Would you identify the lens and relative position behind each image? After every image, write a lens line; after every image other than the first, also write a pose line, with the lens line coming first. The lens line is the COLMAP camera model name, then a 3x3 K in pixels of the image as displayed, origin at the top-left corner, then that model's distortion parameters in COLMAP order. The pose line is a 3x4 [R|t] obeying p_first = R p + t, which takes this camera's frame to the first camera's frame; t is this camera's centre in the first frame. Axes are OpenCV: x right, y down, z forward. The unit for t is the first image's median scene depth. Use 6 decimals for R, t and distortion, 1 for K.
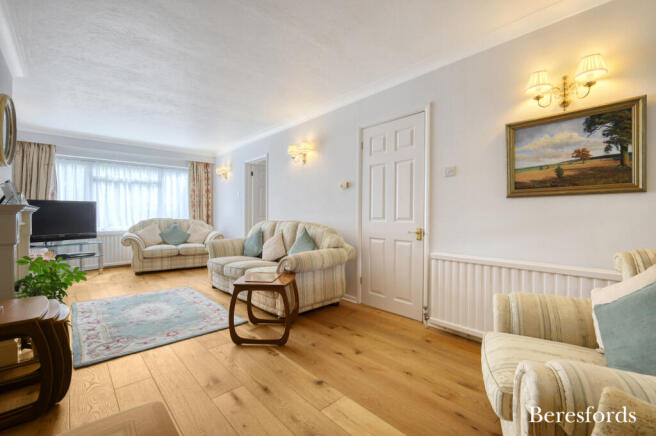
lens RADIAL K [[286.0, 0, 328.5], [0, 286.0, 216.0], [0, 0, 1]] dist [0.002216, -0.000038]
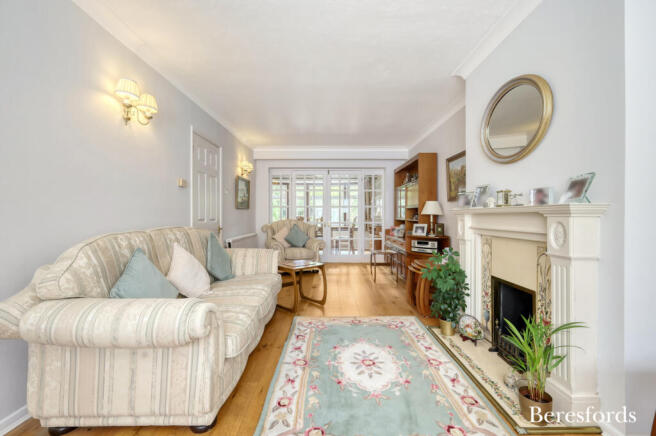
lens RADIAL K [[286.0, 0, 328.3], [0, 286.0, 215.8], [0, 0, 1]] dist [0.002216, -0.000038]
pose [[-0.735884, -0.007315, 0.677068, -1.234930], [-0.005948, 0.999973, 0.004338, -0.015731], [-0.677081, -0.000835, -0.735908, 1.919408]]
